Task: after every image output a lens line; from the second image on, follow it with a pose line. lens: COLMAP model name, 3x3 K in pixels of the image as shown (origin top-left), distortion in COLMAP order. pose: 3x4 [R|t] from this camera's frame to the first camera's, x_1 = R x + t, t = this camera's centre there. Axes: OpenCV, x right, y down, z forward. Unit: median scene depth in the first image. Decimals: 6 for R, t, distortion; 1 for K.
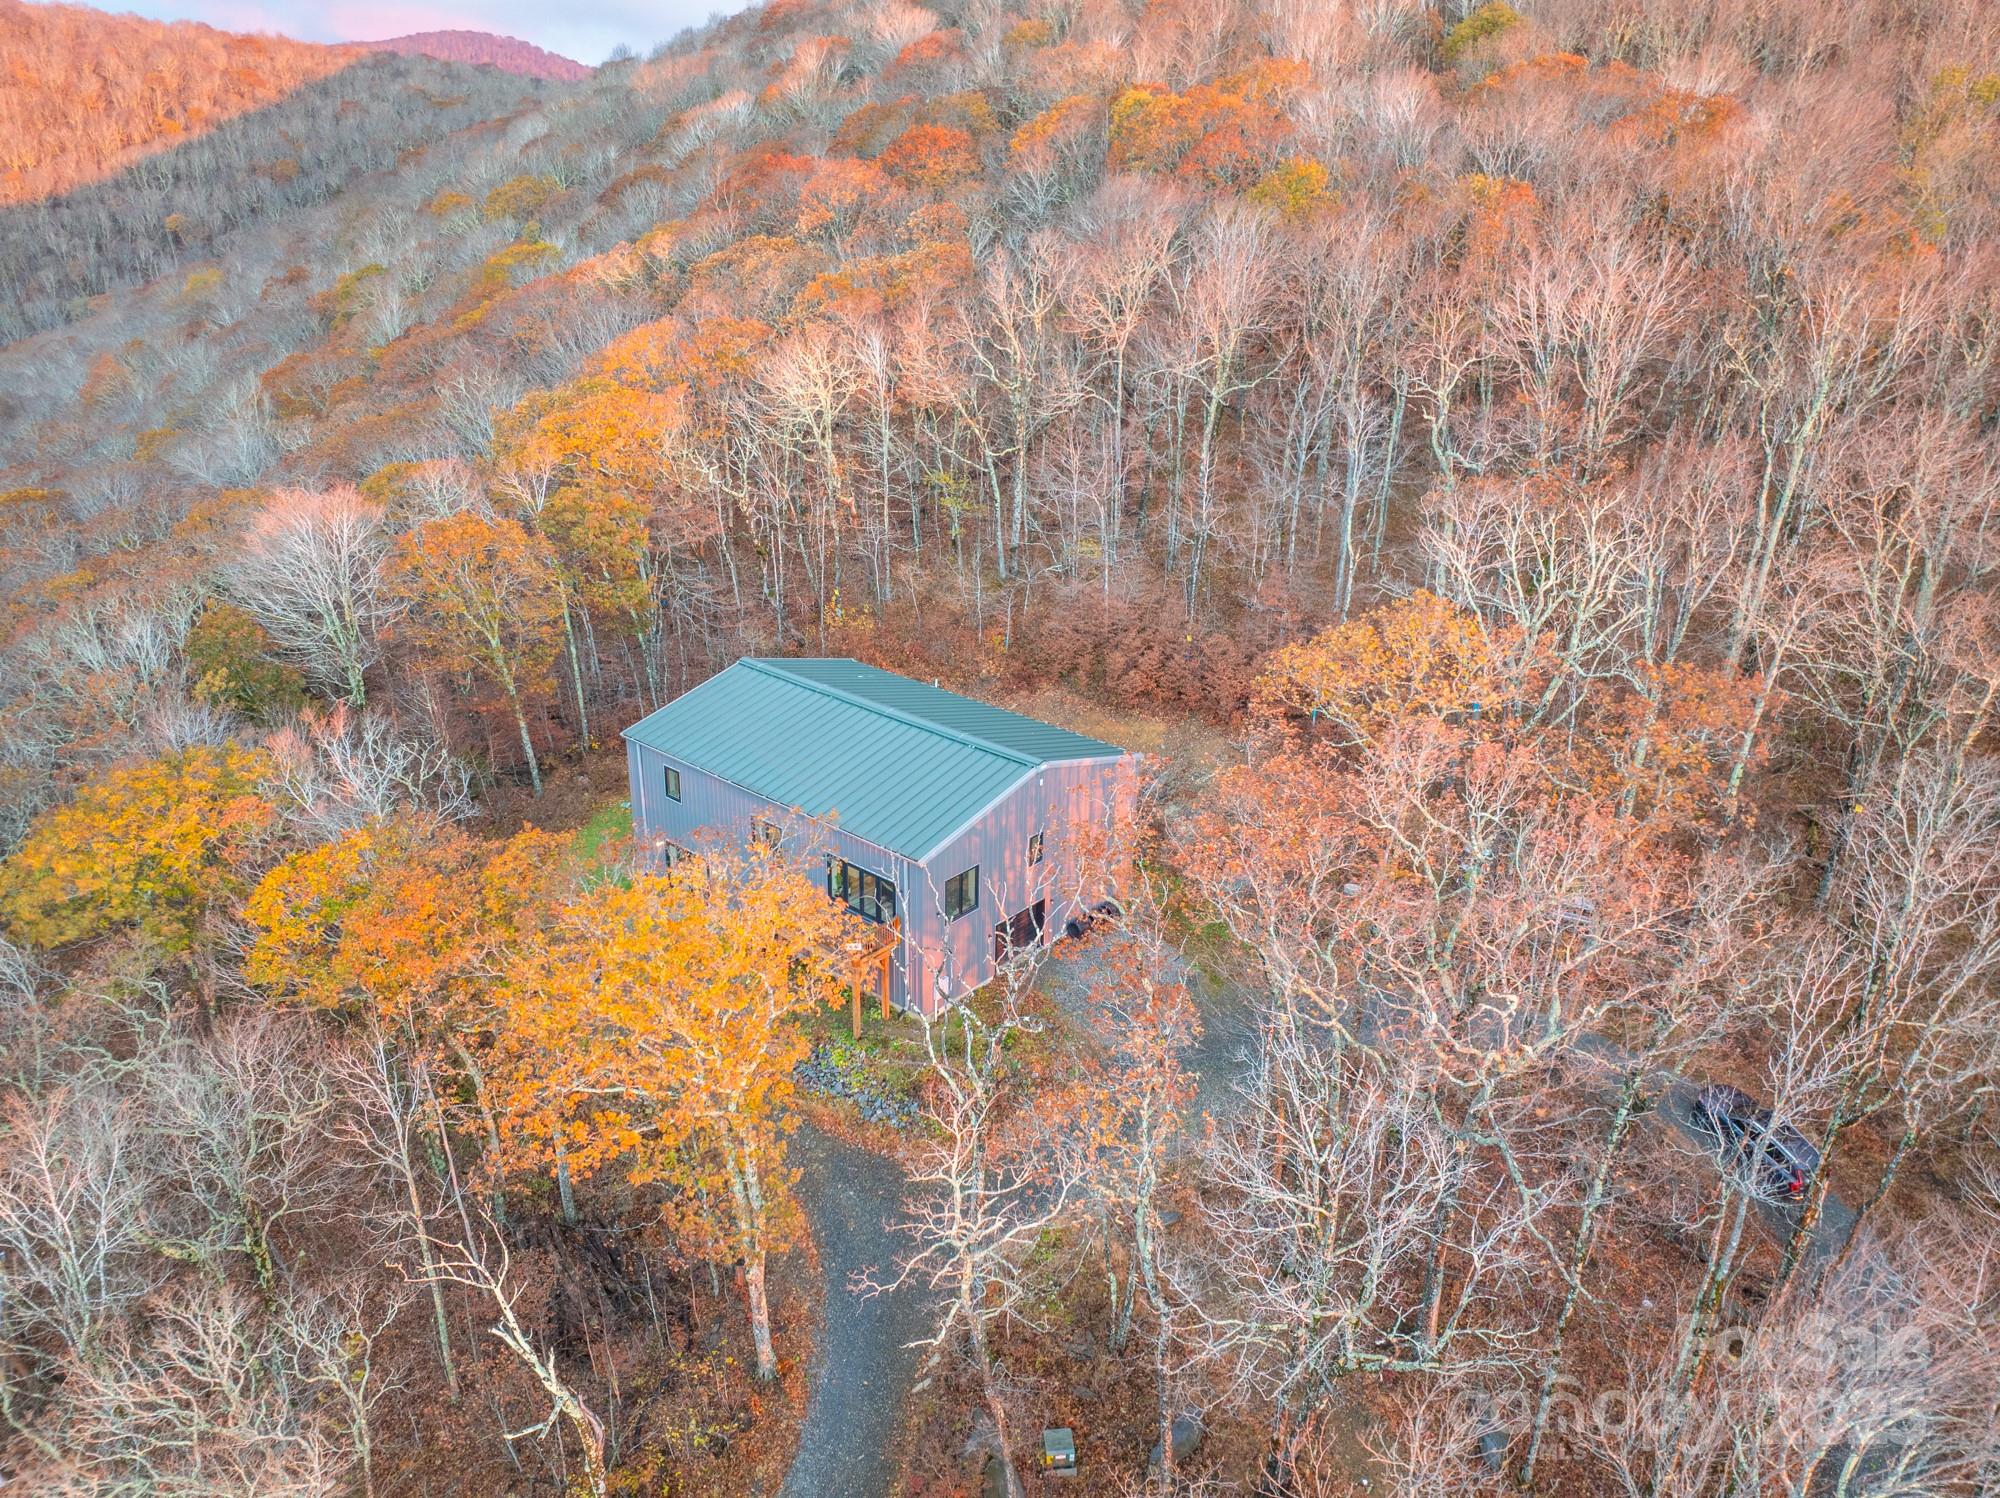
lens RADIAL K [[1420.8, 0, 1004.2], [0, 1420.8, 755.0], [0, 0, 1]] dist [-0.033854, 0.009476]
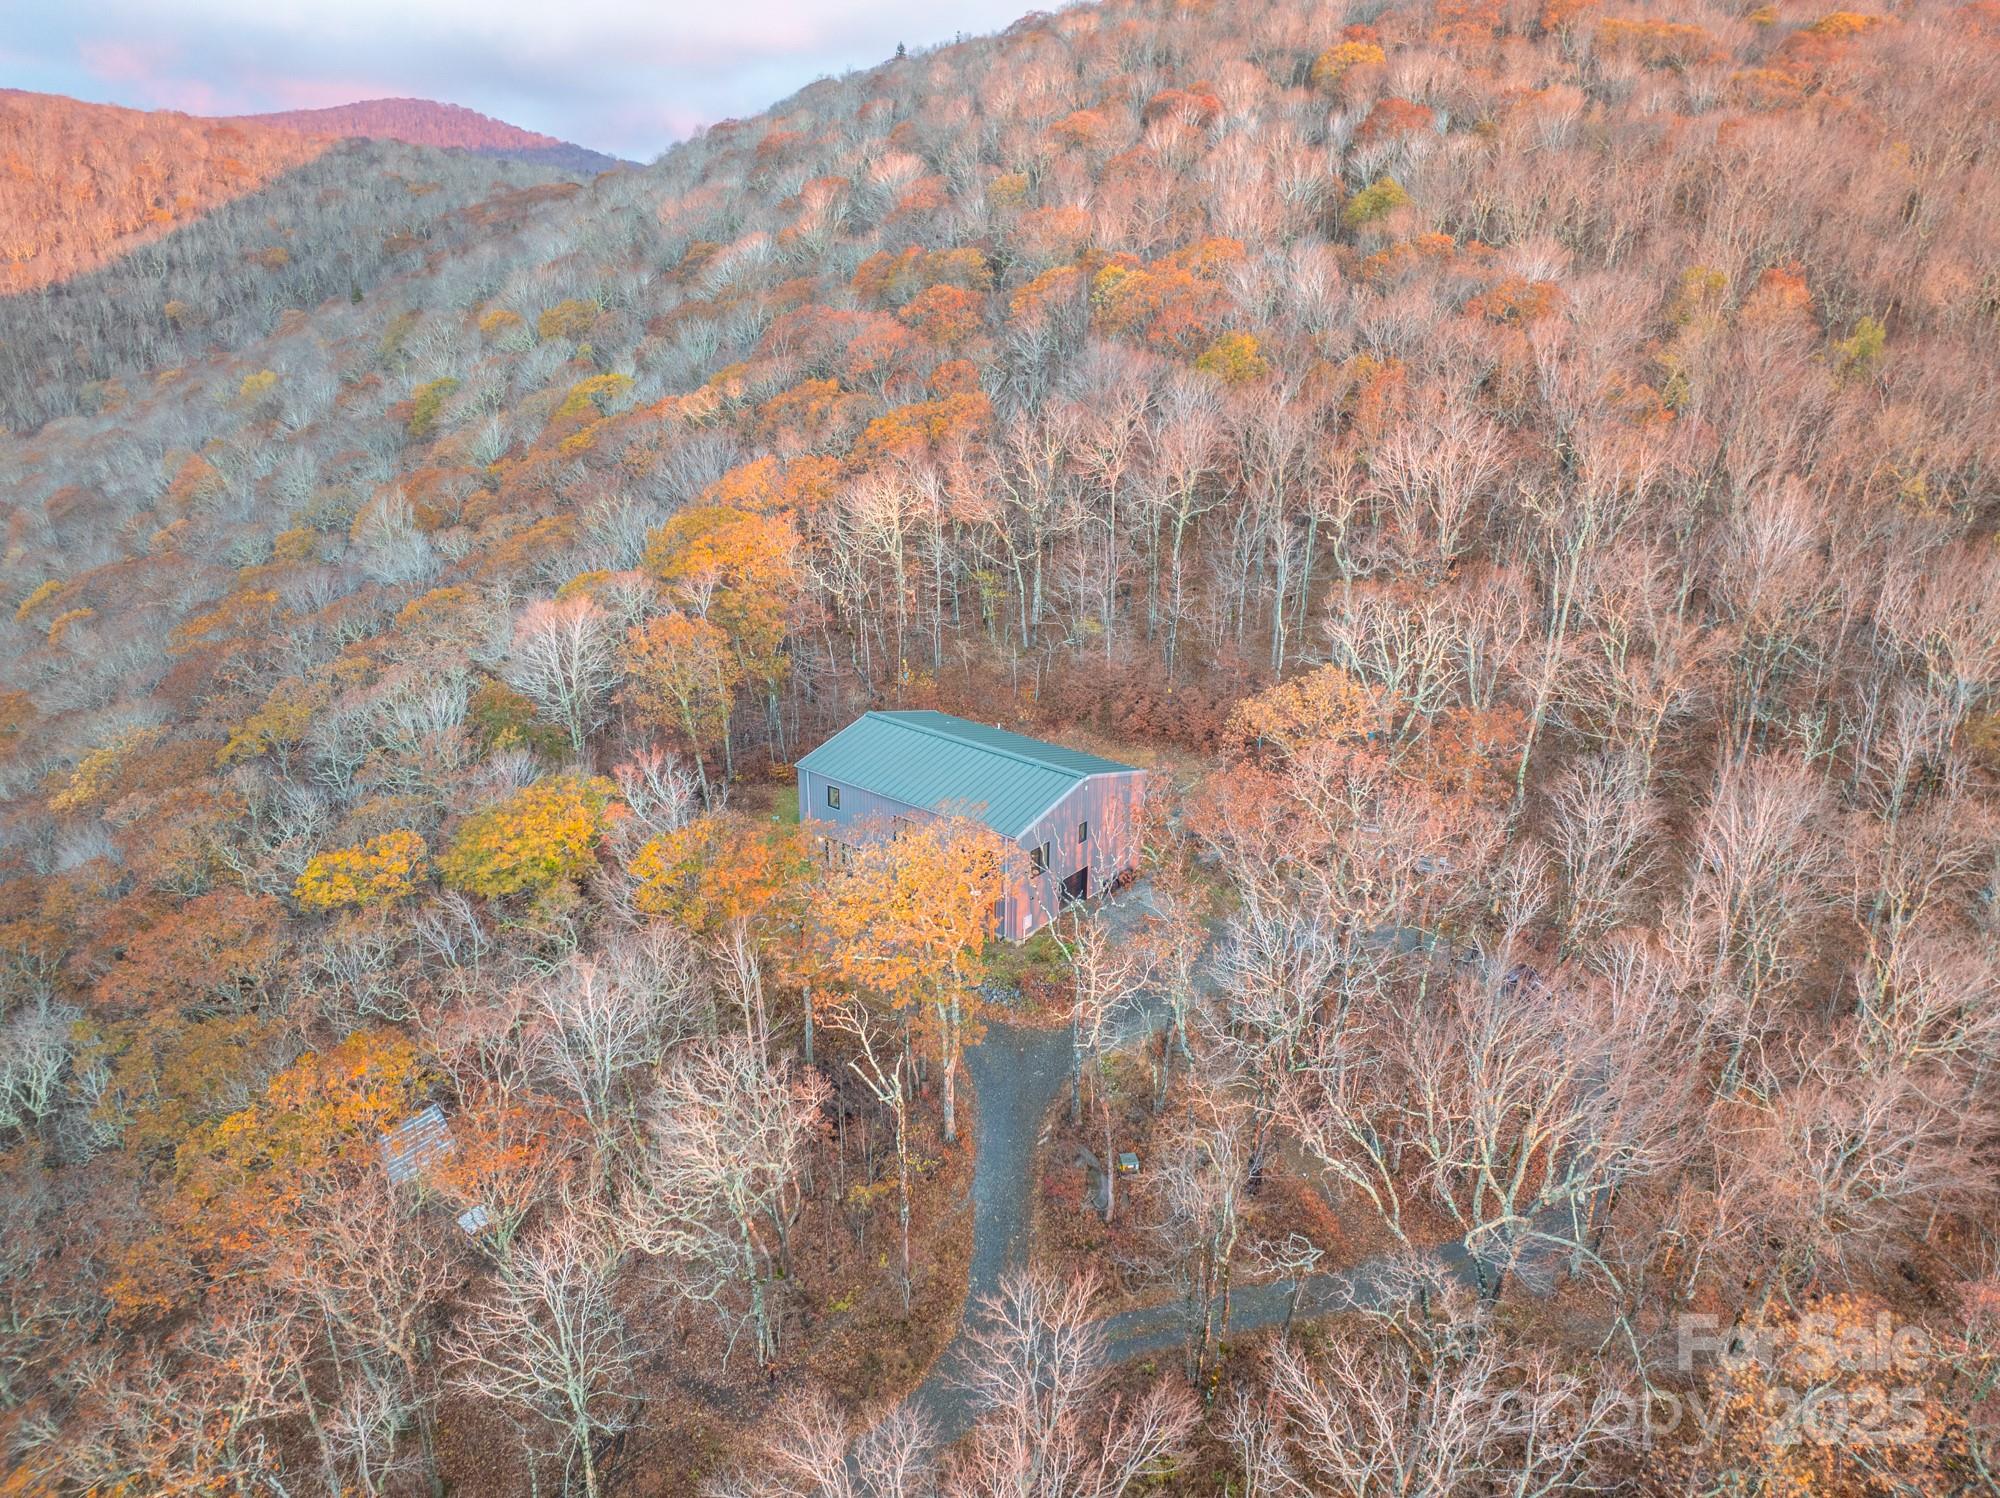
lens RADIAL K [[1427.4, 0, 1000.0], [0, 1427.4, 749.0], [0, 0, 1]] dist [-0.021687, 0.000461]
pose [[0.999046, -0.022946, 0.037151, -0.087034], [0.024263, 0.999078, -0.035411, 0.020530], [-0.036304, 0.036279, 0.998682, -0.383918]]
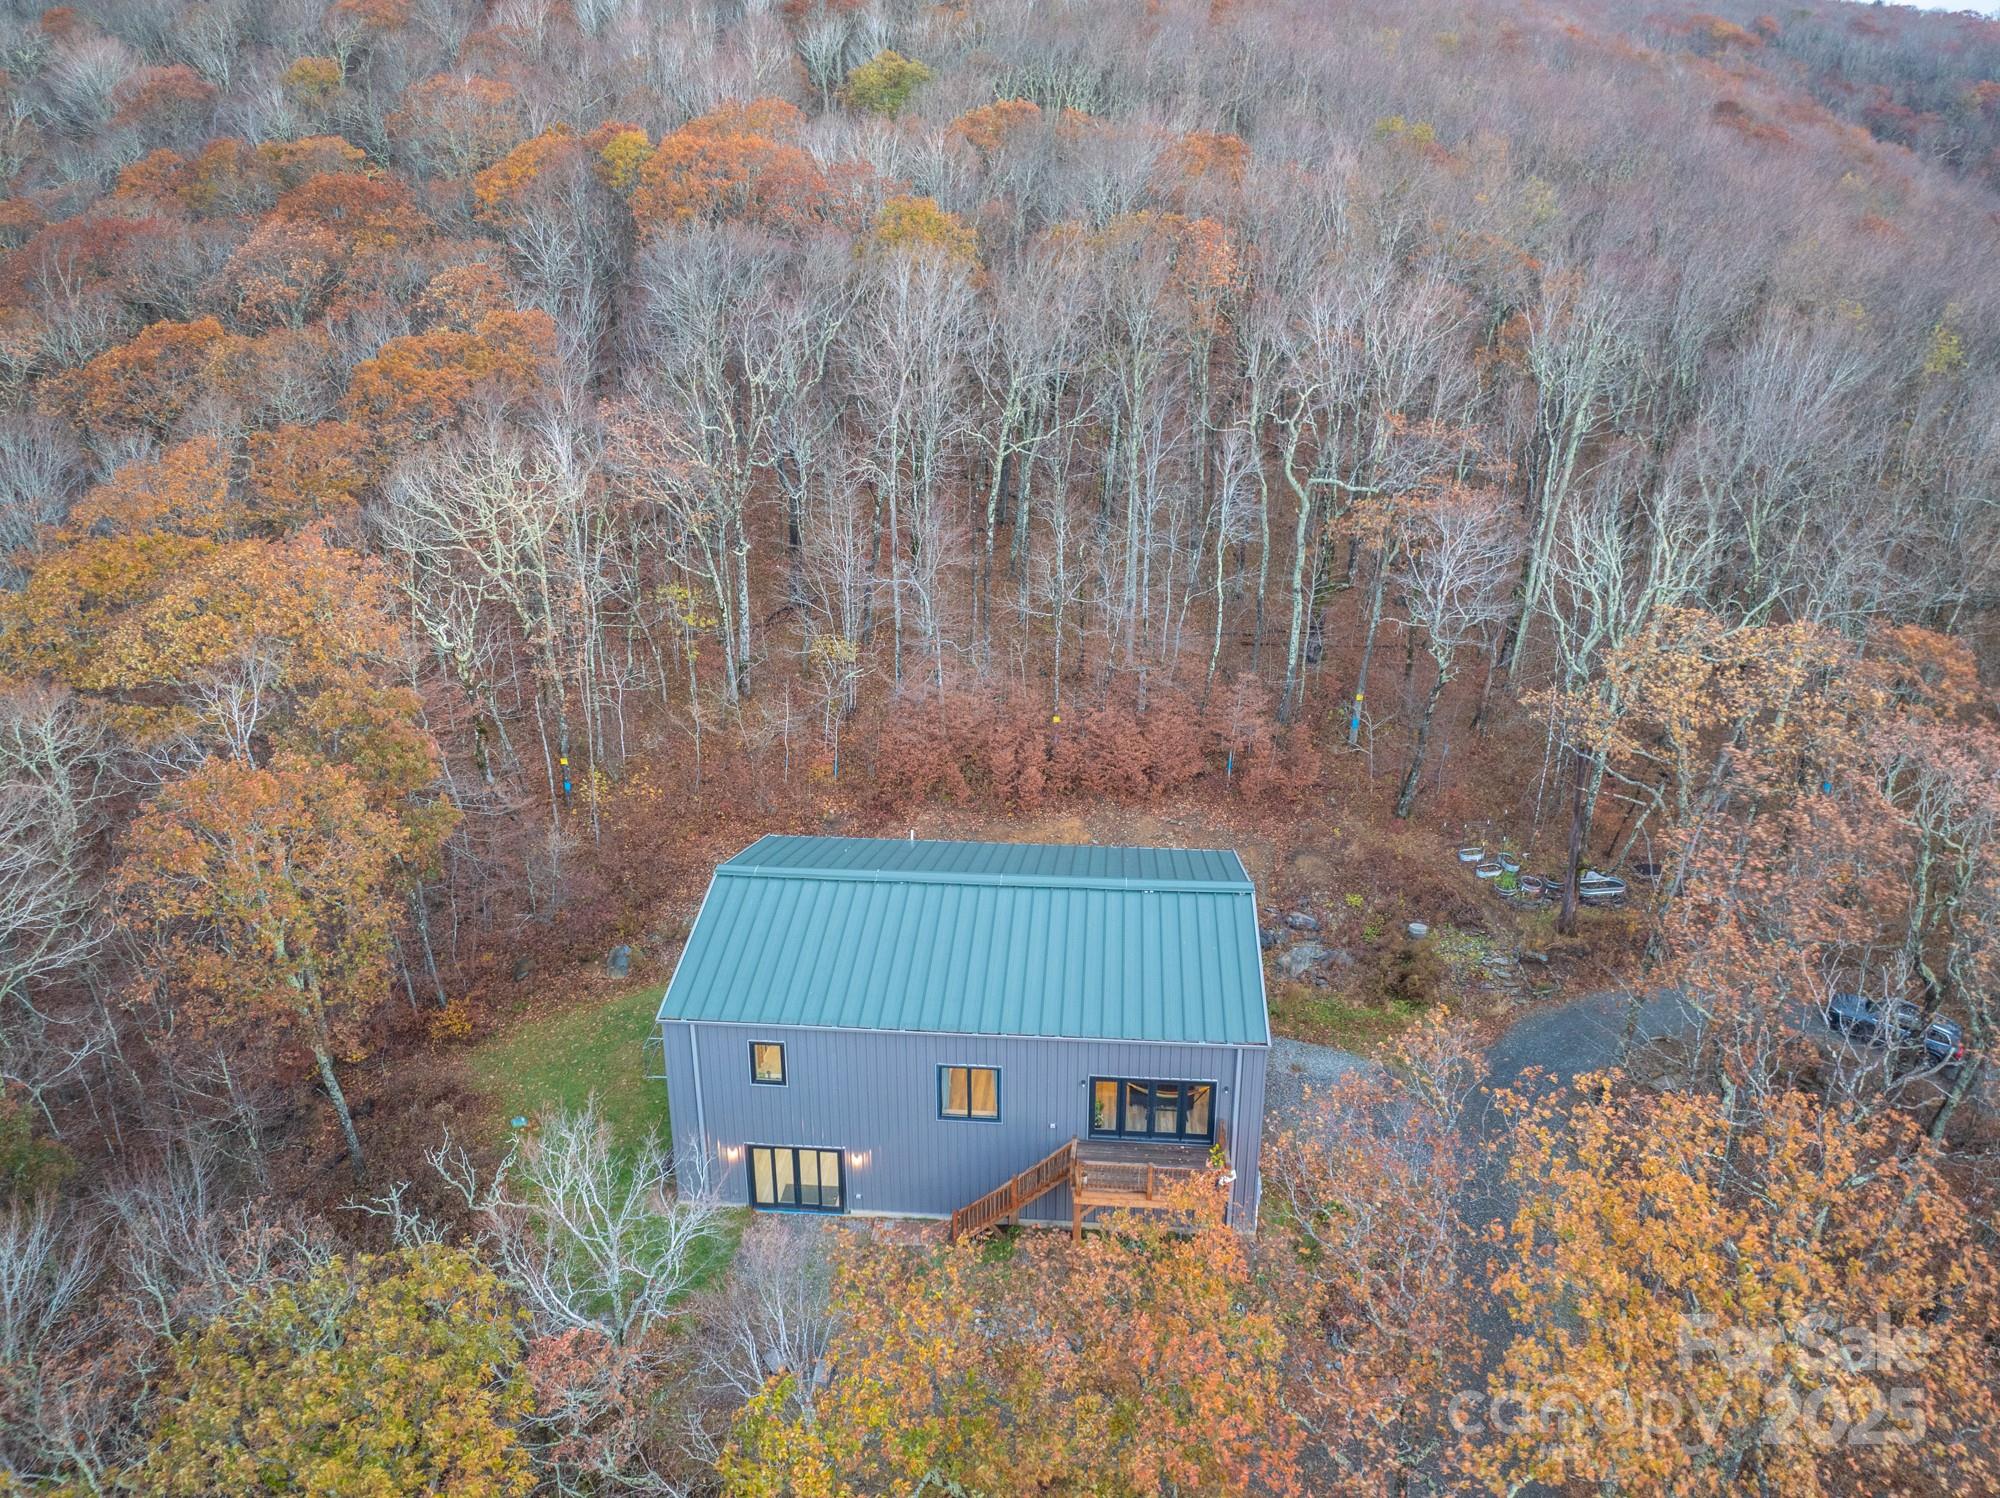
lens RADIAL K [[1424.6, 0, 1000.0], [0, 1424.6, 749.0], [0, 0, 1]] dist [-0.032558, 0.006762]
pose [[0.802167, -0.218439, 0.555709, -0.381103], [0.242391, 0.969675, 0.031270, -0.095322], [-0.545687, 0.109615, 0.830789, 0.256752]]
